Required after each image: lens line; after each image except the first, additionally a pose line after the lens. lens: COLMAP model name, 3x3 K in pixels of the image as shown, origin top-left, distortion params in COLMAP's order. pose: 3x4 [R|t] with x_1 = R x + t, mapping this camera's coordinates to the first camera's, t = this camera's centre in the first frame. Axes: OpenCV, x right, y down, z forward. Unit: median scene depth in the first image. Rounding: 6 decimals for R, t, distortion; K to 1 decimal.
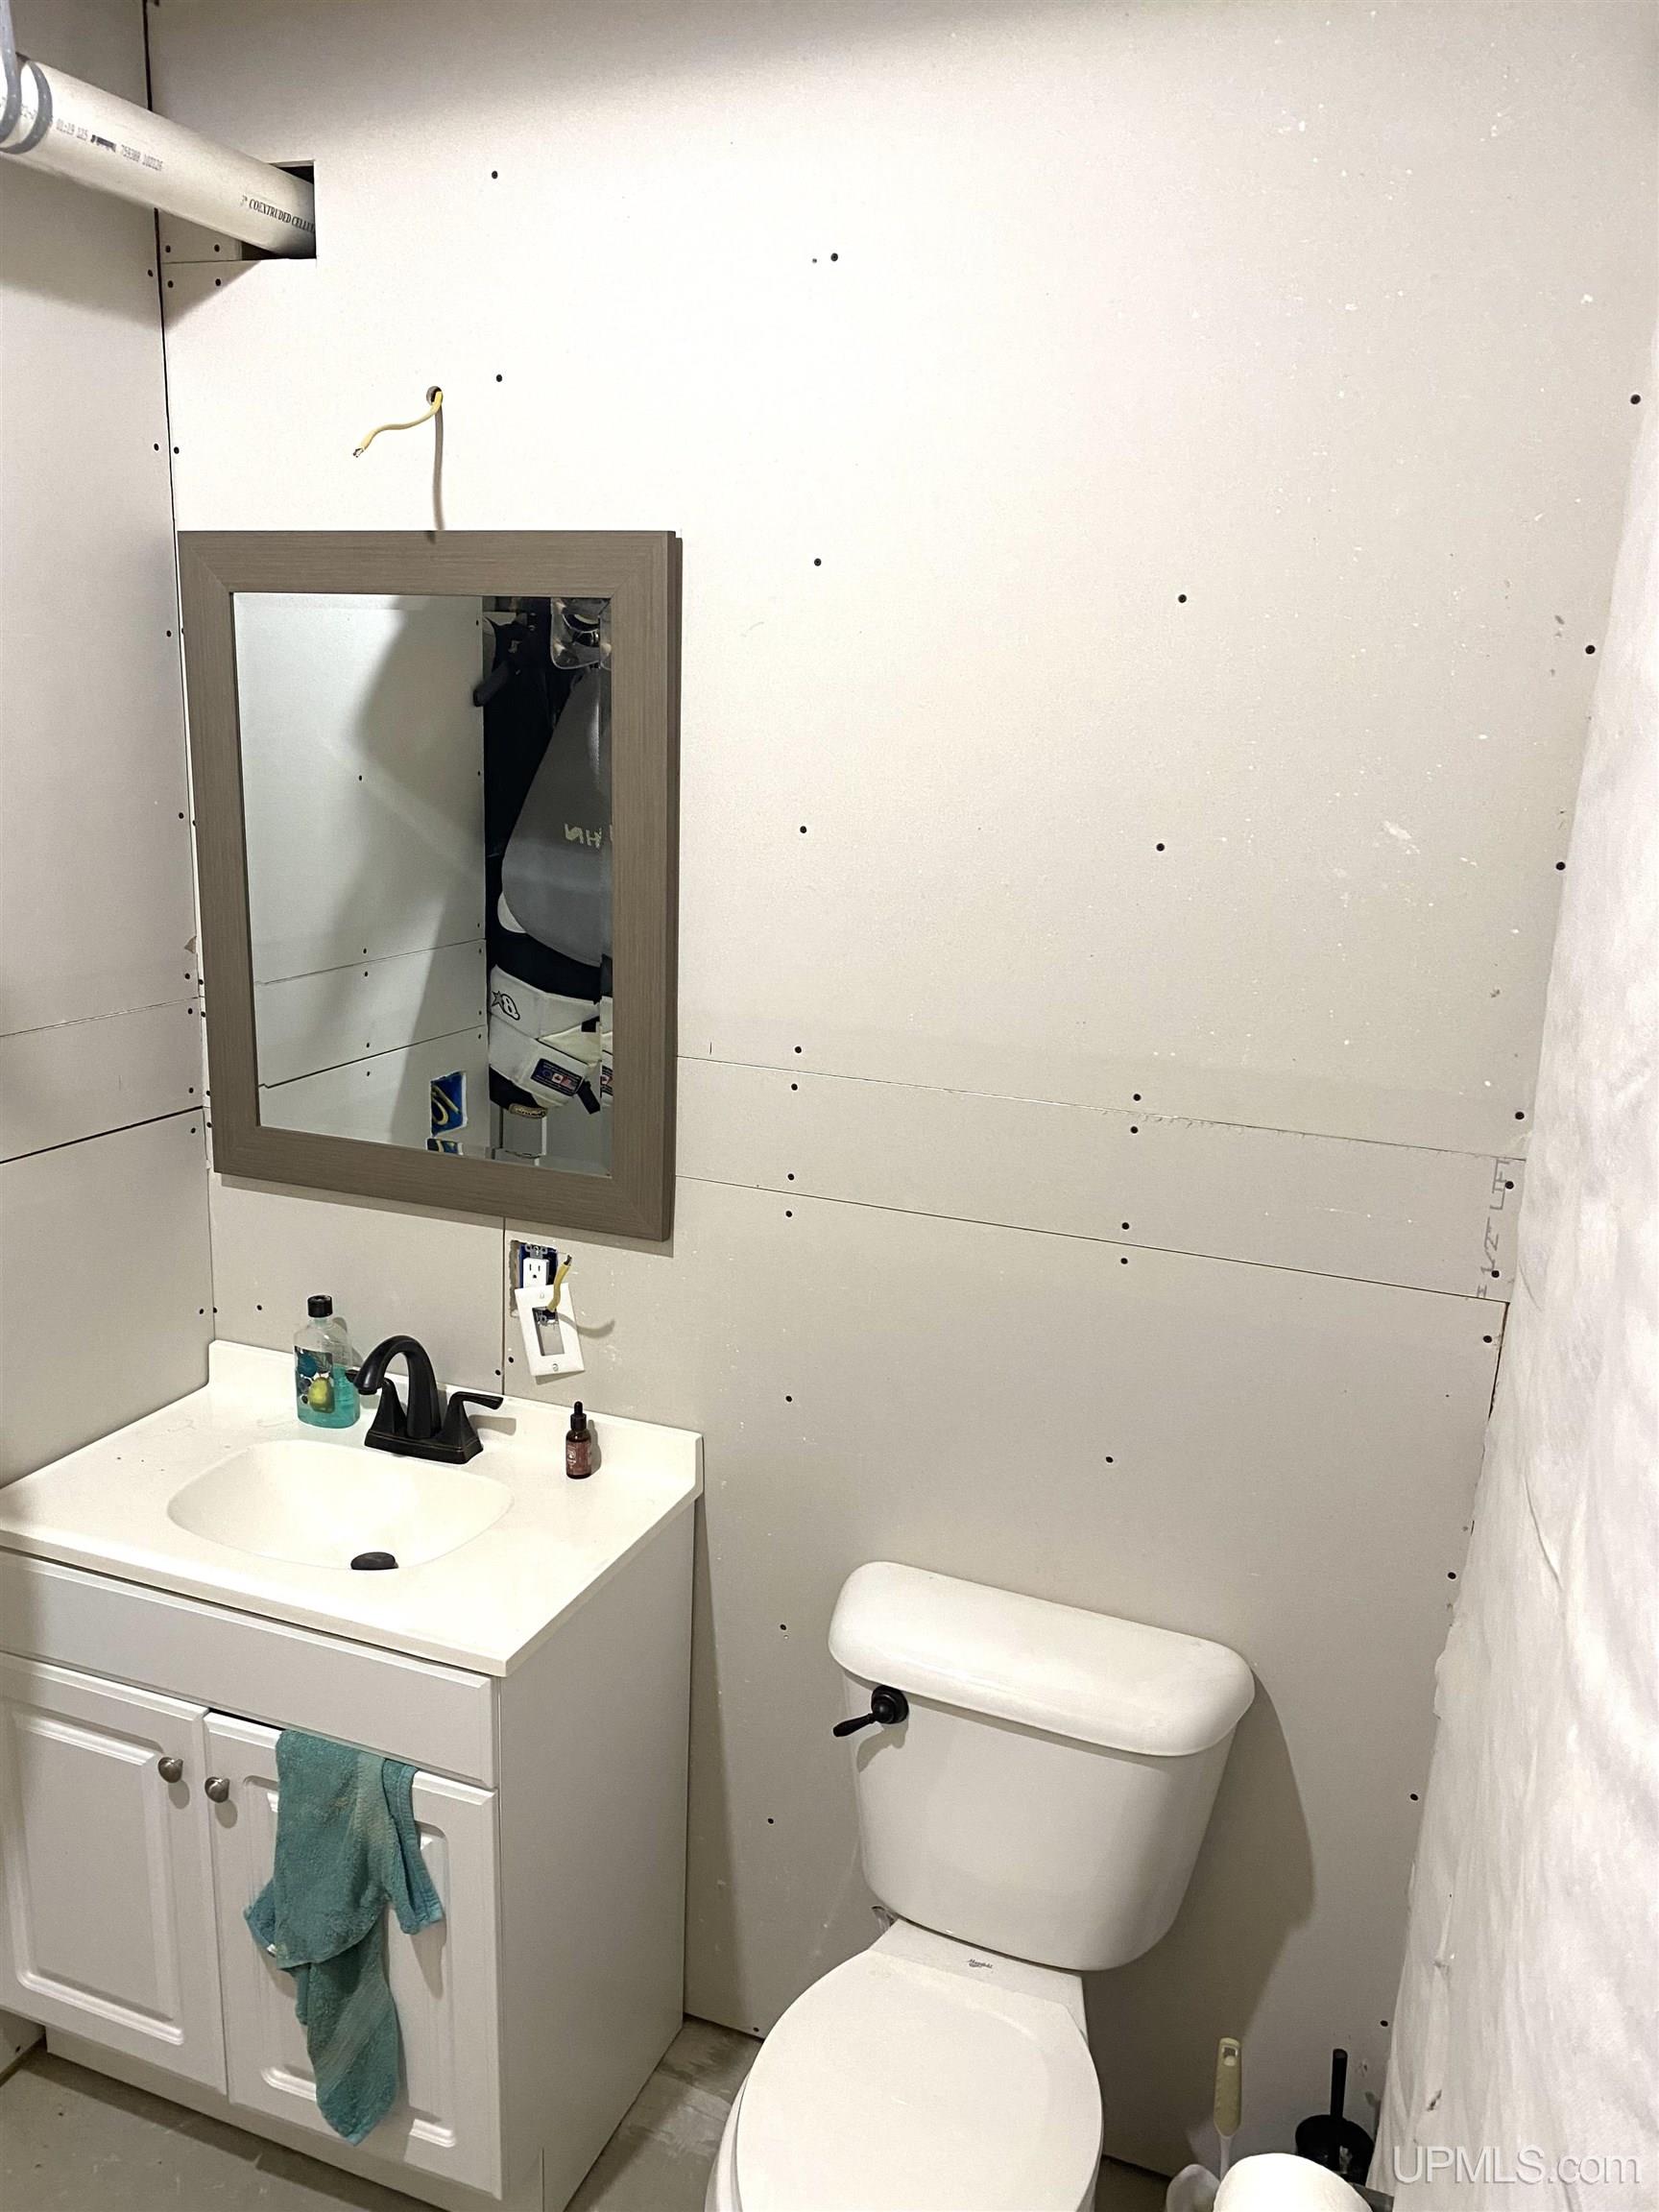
lens RADIAL K [[1665.6, 0, 829.5], [0, 1665.6, 1106.0], [0, 0, 1]] dist [0.001449, -0.002367]
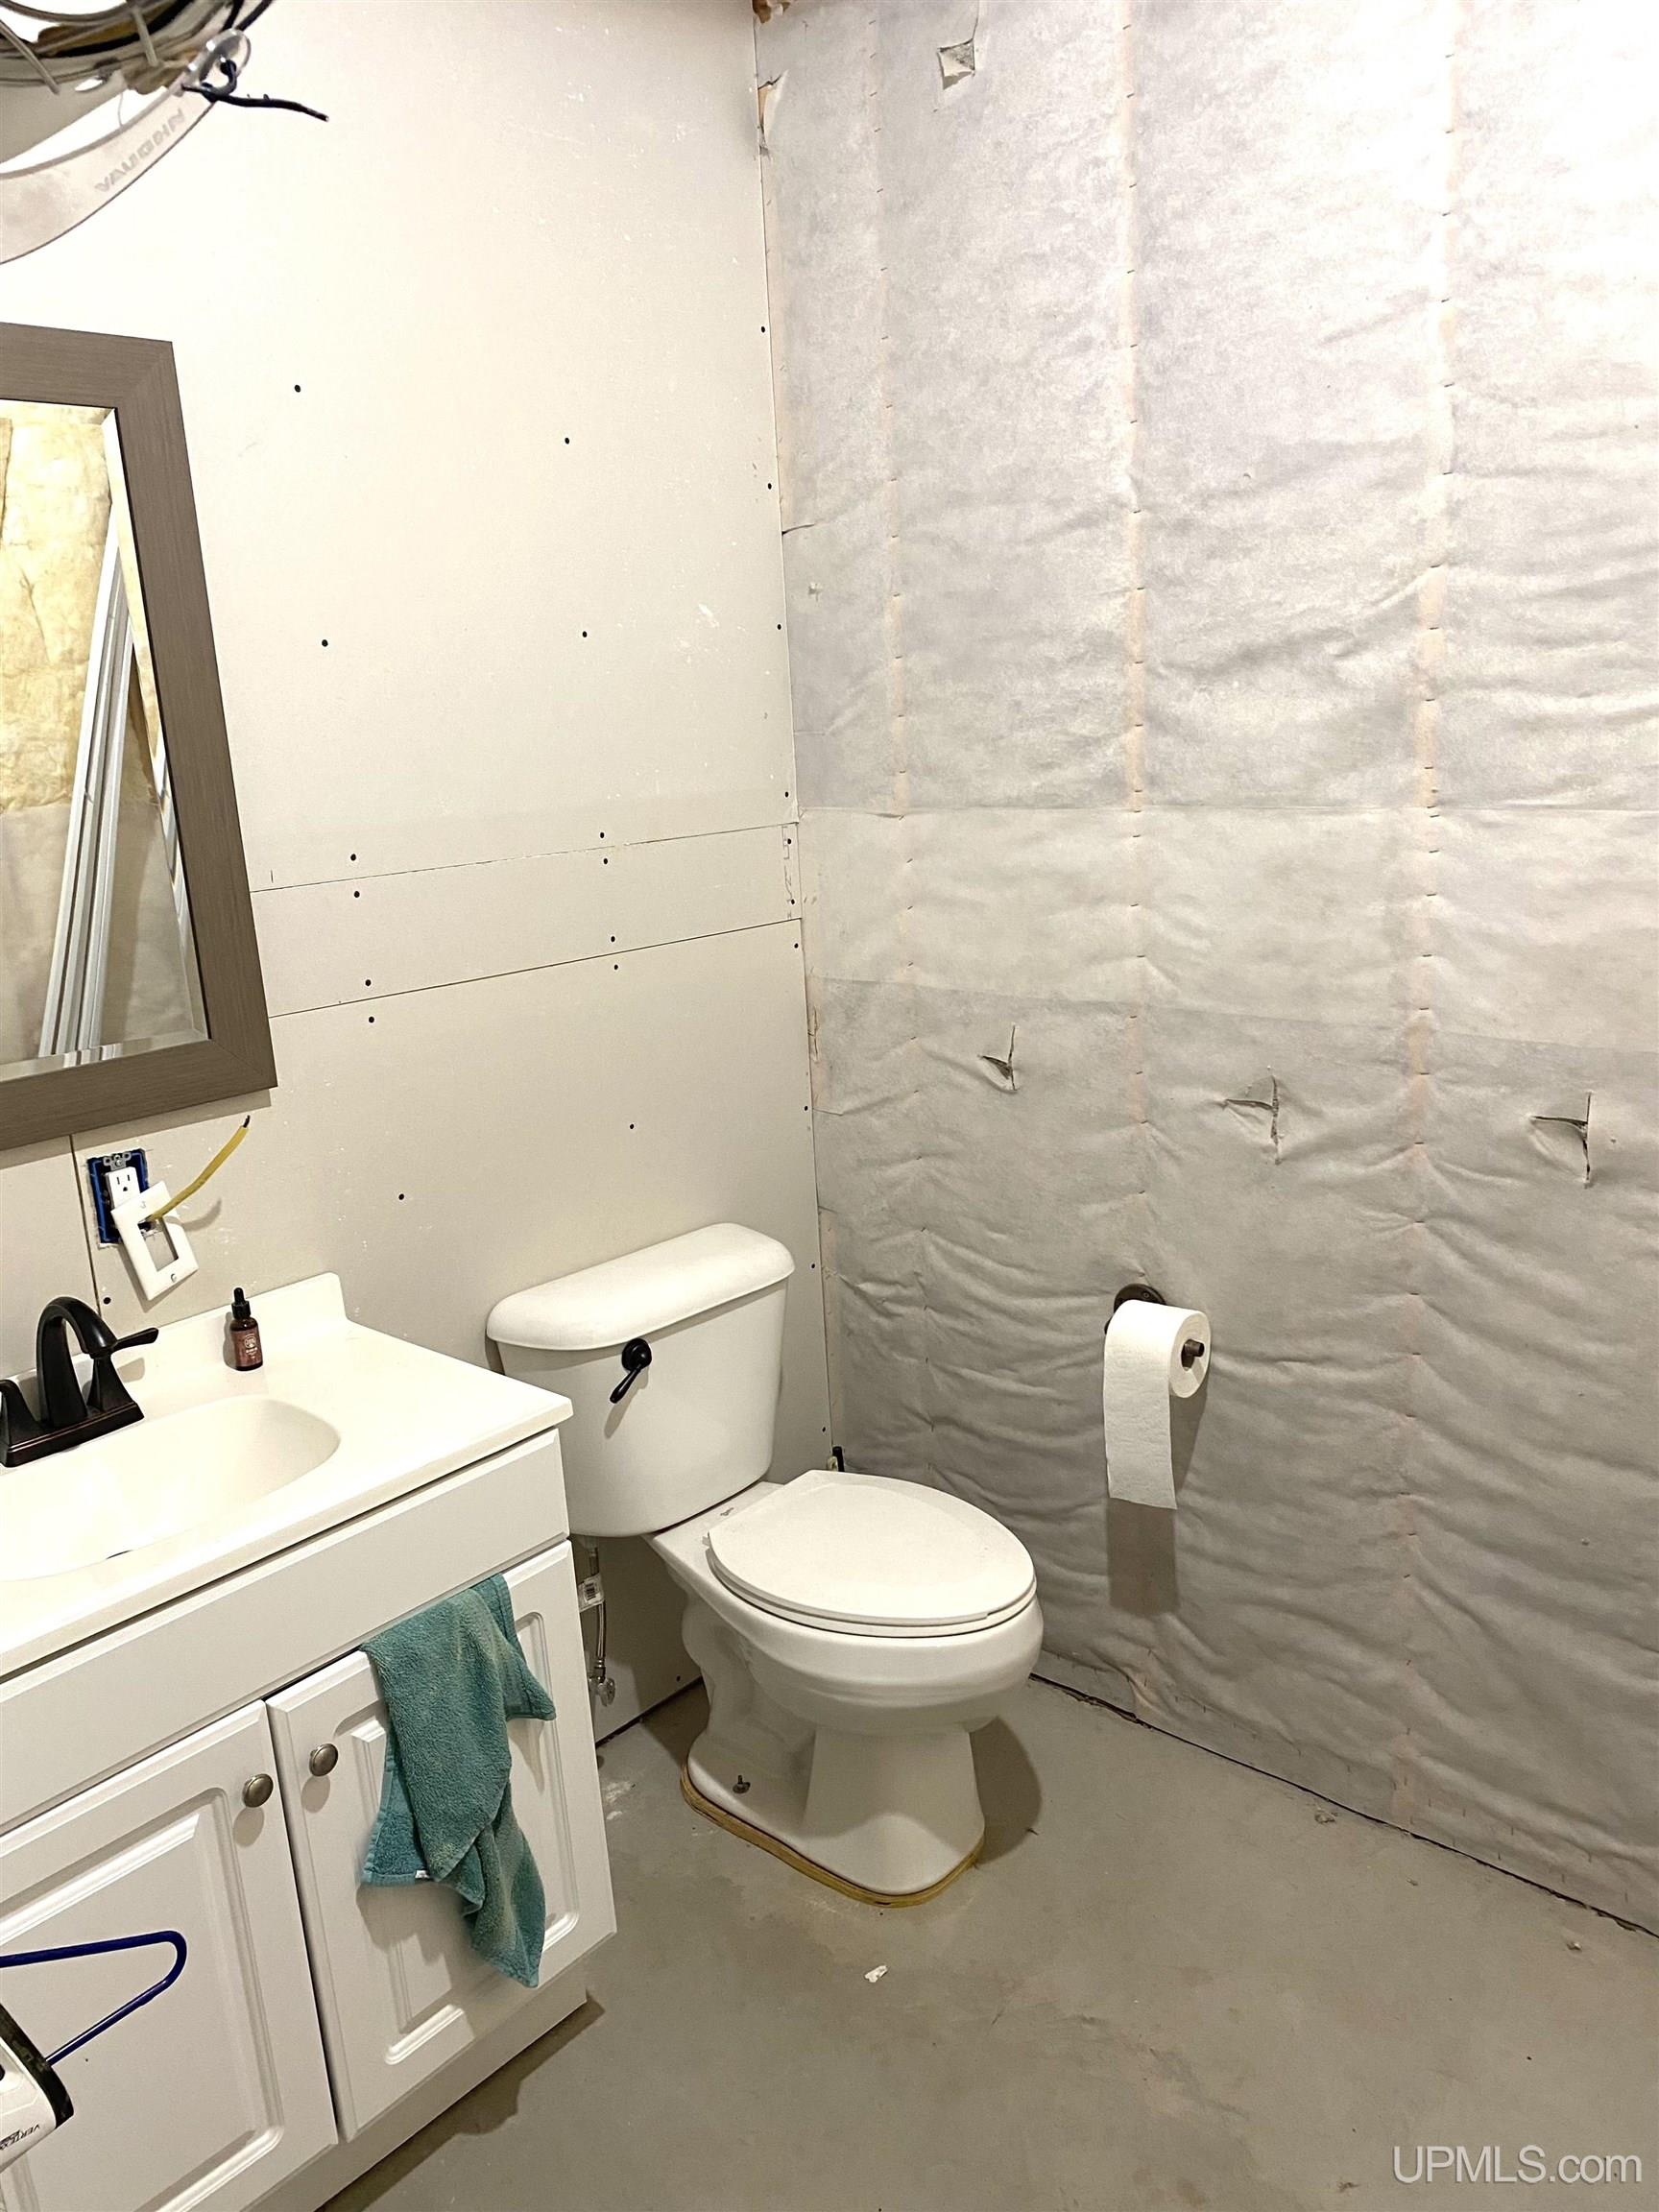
lens RADIAL K [[1665.6, 0, 829.5], [0, 1665.6, 1106.0], [0, 0, 1]] dist [0.001449, -0.002367]
pose [[0.357028, -0.280877, 0.890864, -0.827662], [0.282749, 0.941474, 0.183518, 0.004612], [-0.890272, 0.186370, 0.415551, 0.297588]]
